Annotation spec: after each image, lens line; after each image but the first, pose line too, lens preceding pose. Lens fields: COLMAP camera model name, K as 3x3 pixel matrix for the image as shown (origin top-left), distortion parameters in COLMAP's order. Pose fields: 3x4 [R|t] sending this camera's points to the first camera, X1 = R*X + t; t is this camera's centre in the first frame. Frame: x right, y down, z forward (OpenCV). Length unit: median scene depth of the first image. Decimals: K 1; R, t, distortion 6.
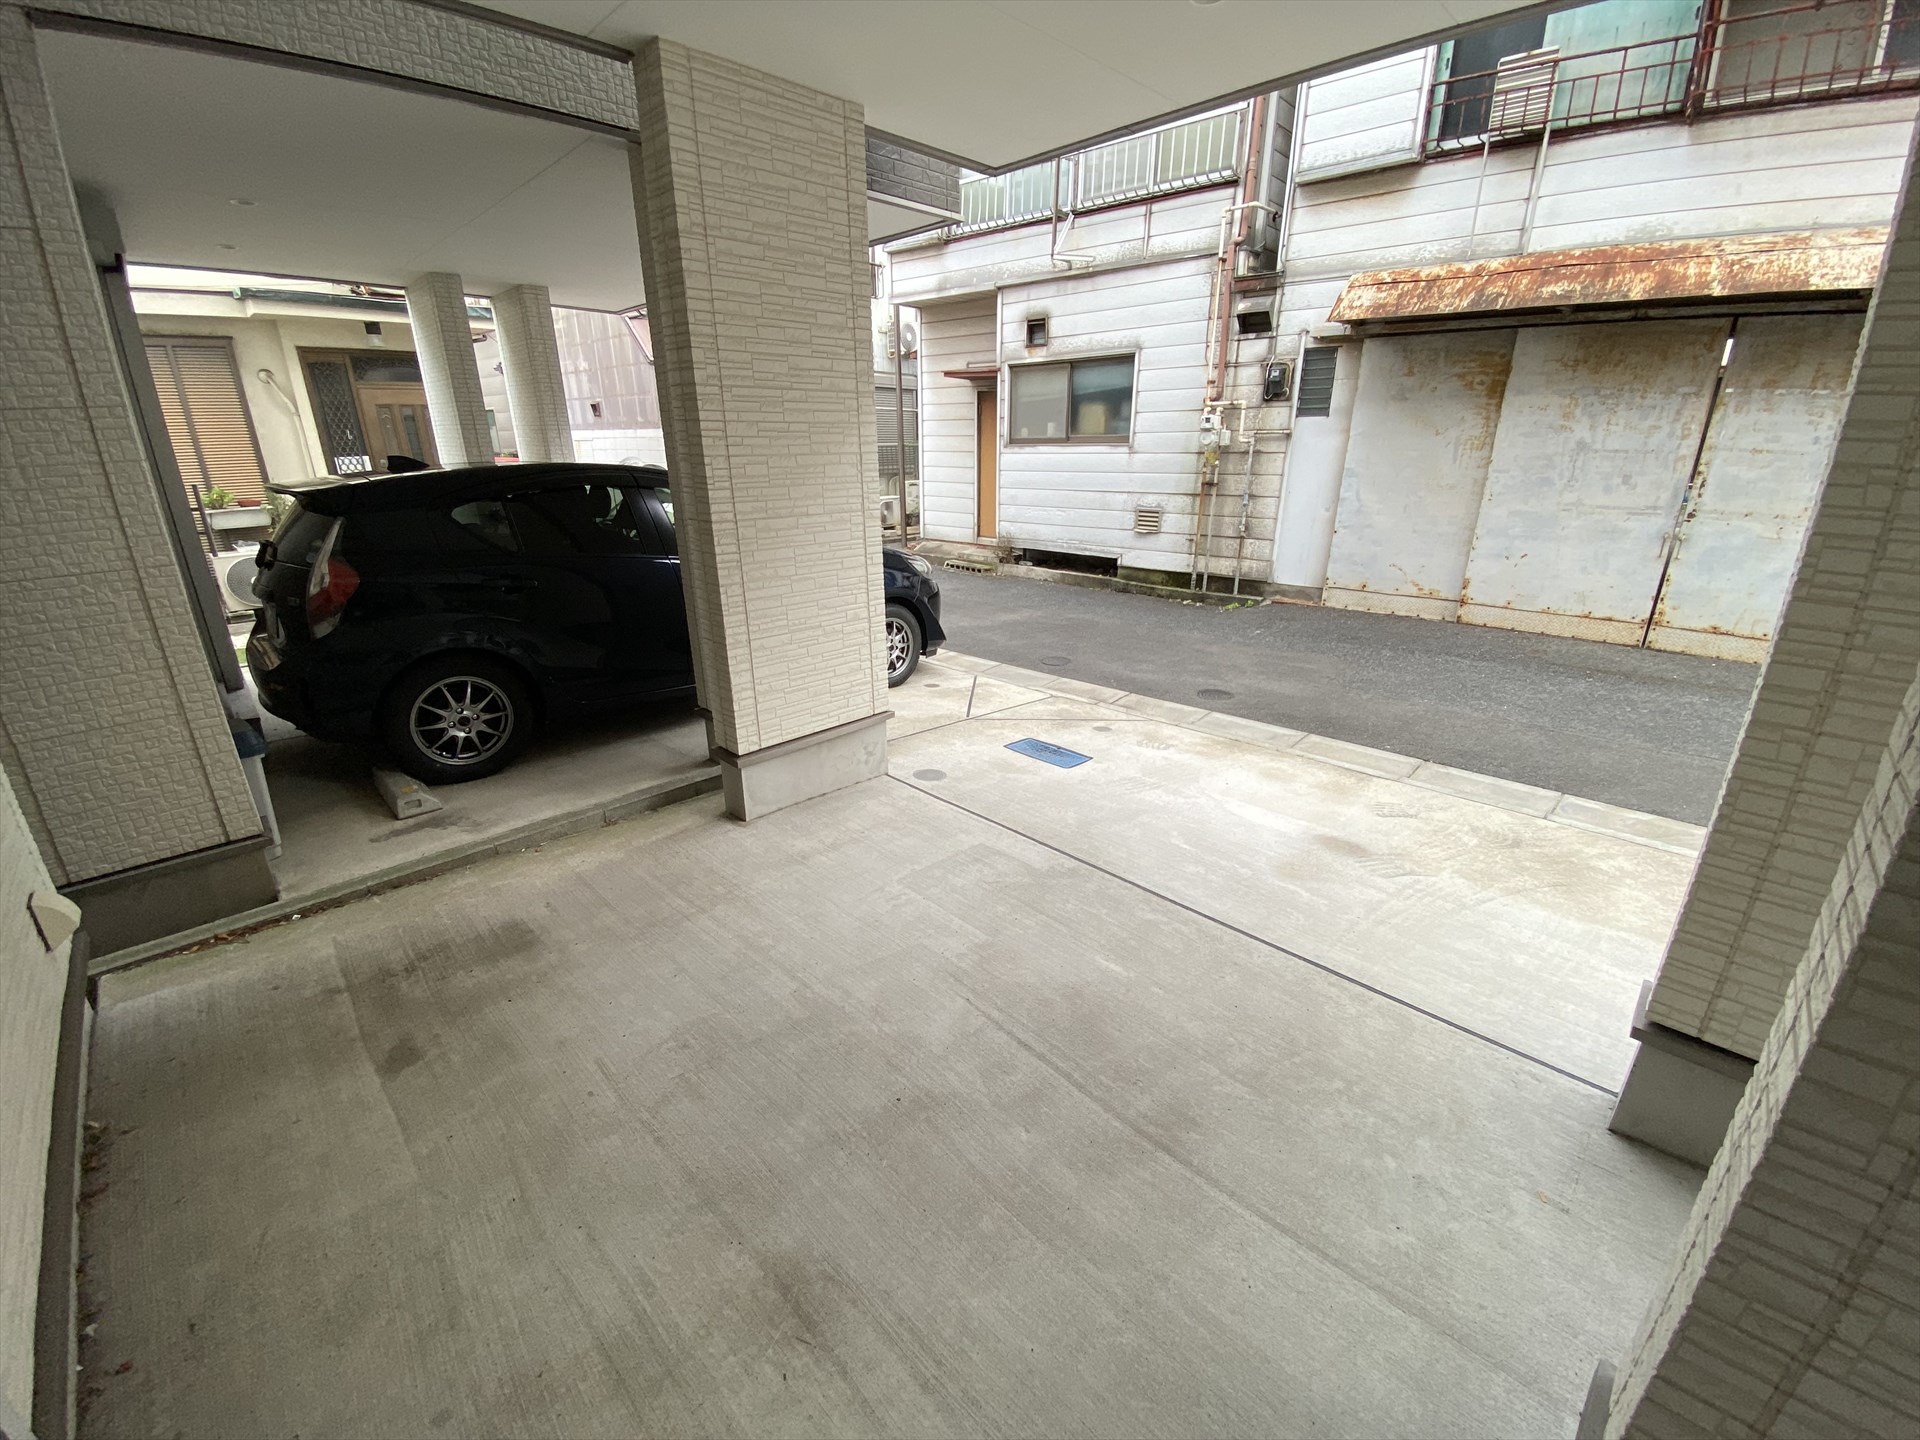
lens RADIAL K [[781.6, 0, 960.0], [0, 781.6, 718.2], [0, 0, 1]] dist [0.015088, -0.018504]
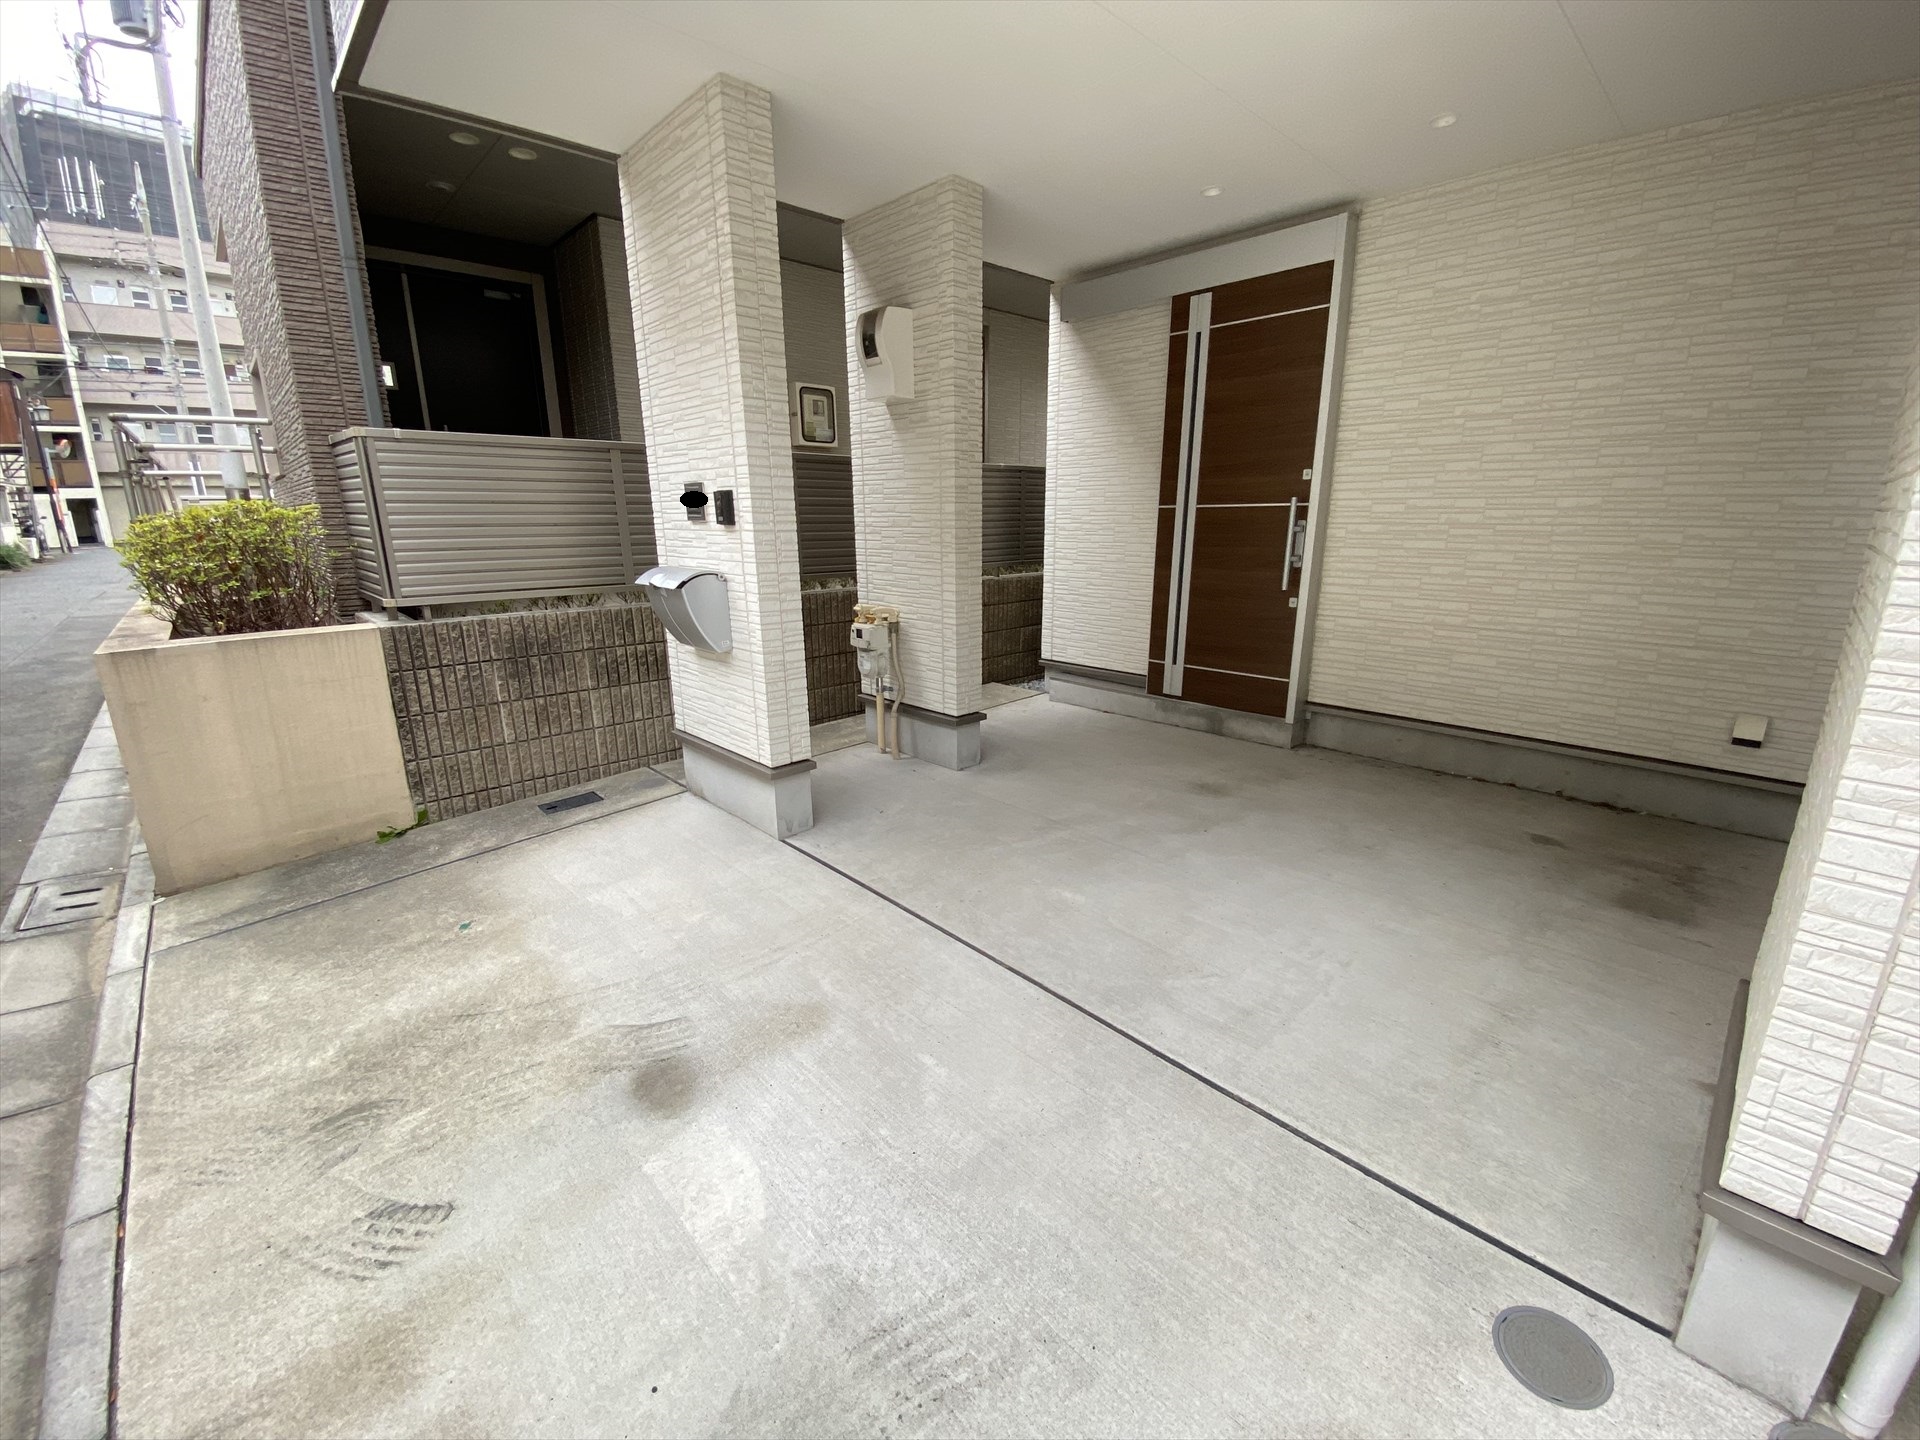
lens RADIAL K [[781.6, 0, 960.0], [0, 781.6, 718.2], [0, 0, 1]] dist [0.015088, -0.018504]
pose [[-0.999620, 0.008583, 0.026200, 0.146913], [0.021915, 0.823980, 0.566195, -0.249910], [-0.016728, 0.566554, -0.823855, 0.814289]]
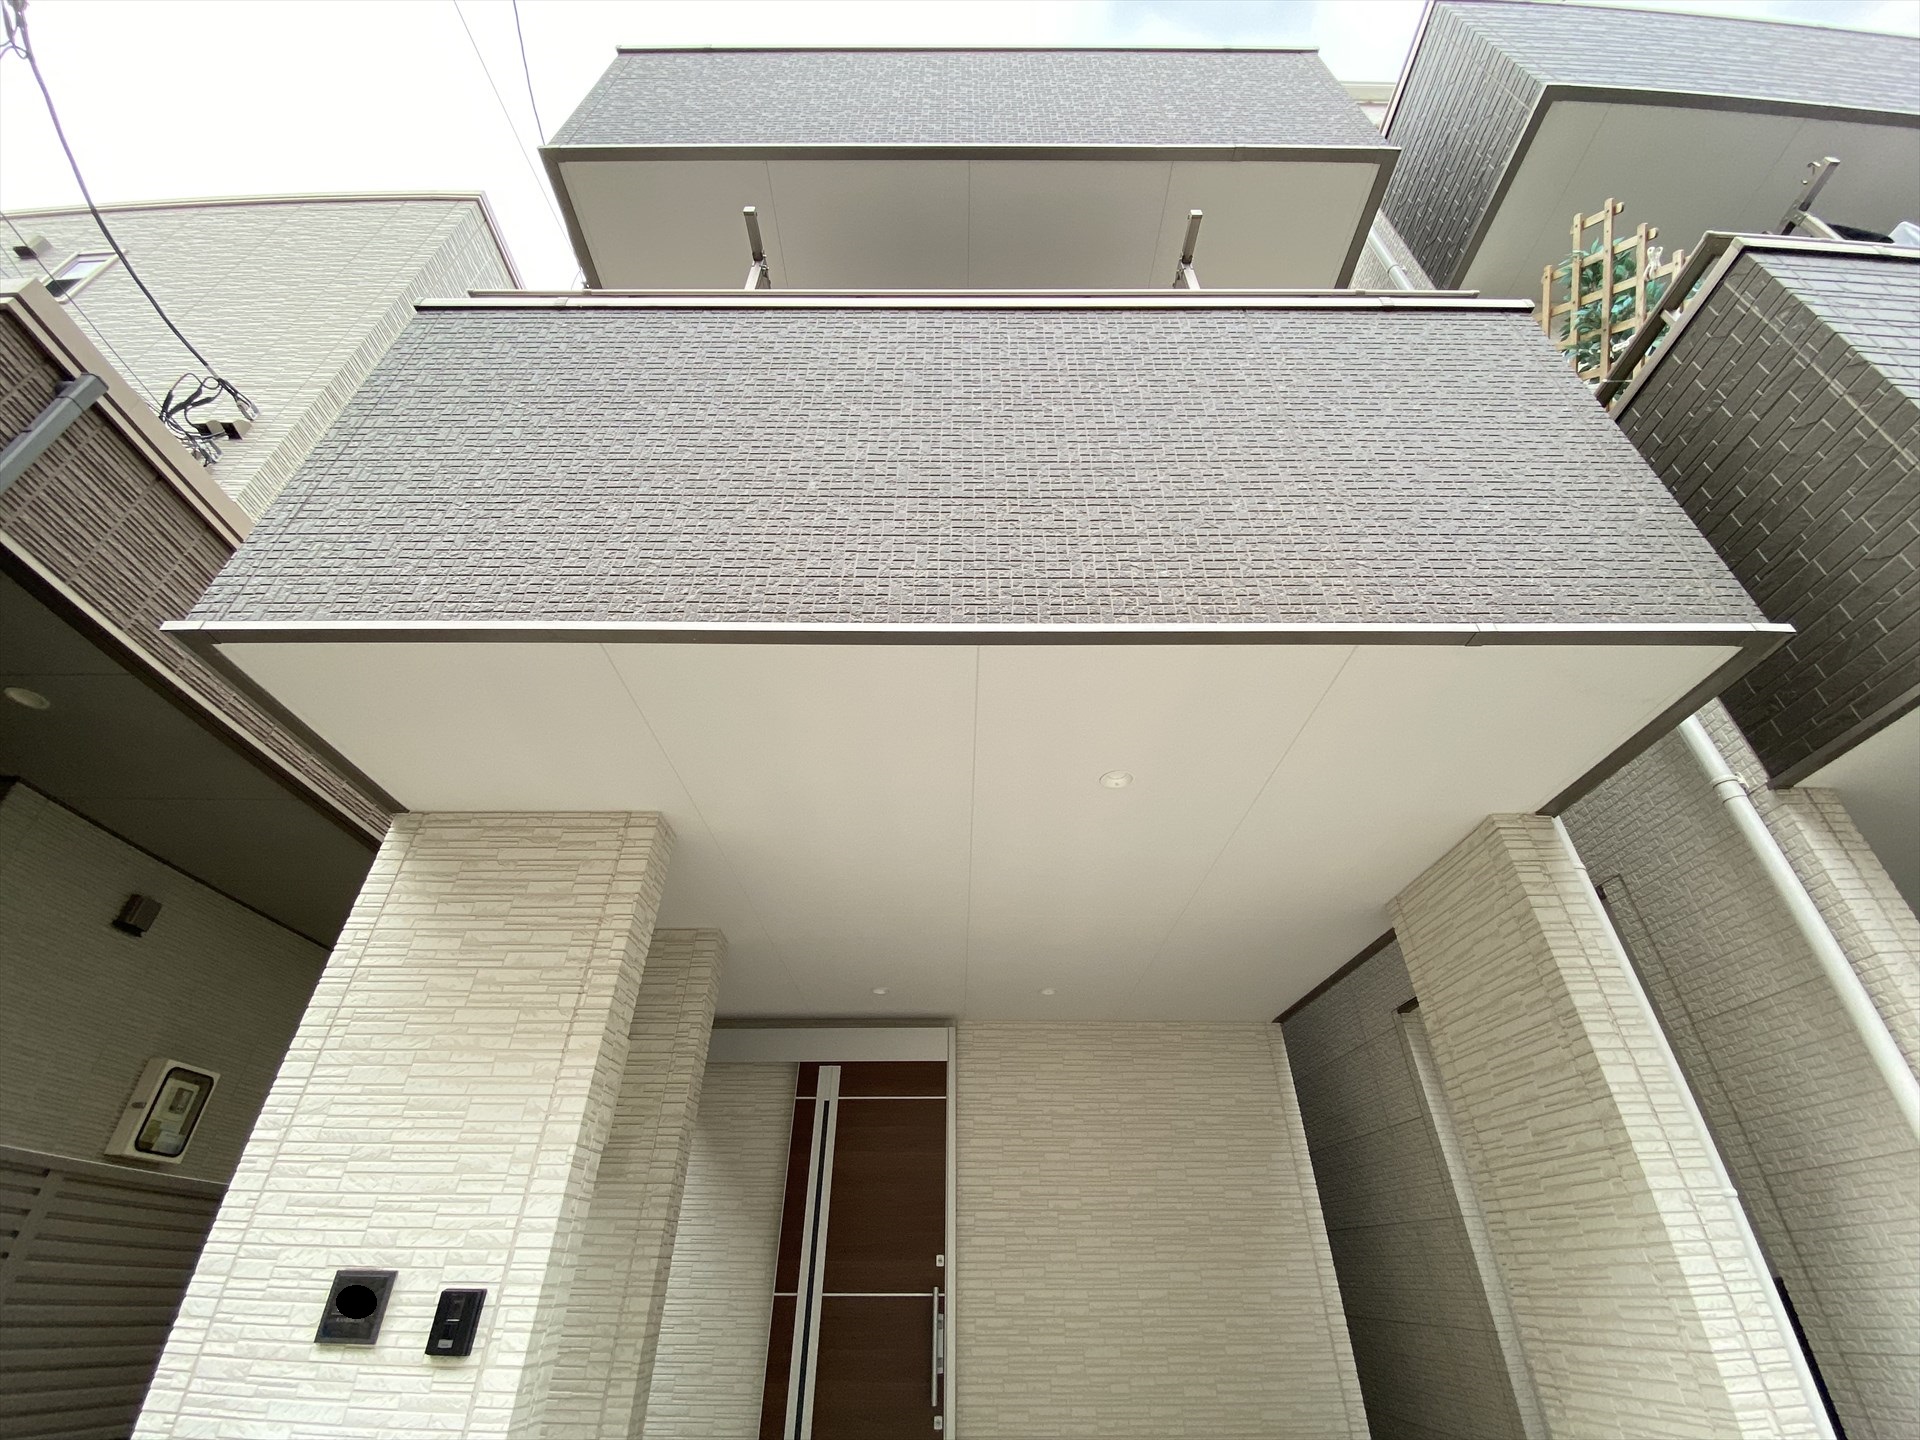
lens RADIAL K [[781.6, 0, 960.0], [0, 781.6, 718.2], [0, 0, 1]] dist [0.015088, -0.018504]
pose [[-0.699733, -0.403319, -0.589667, 0.488211], [-0.235740, 0.909519, -0.342347, -0.237218], [0.674388, -0.100544, -0.731499, 0.694941]]
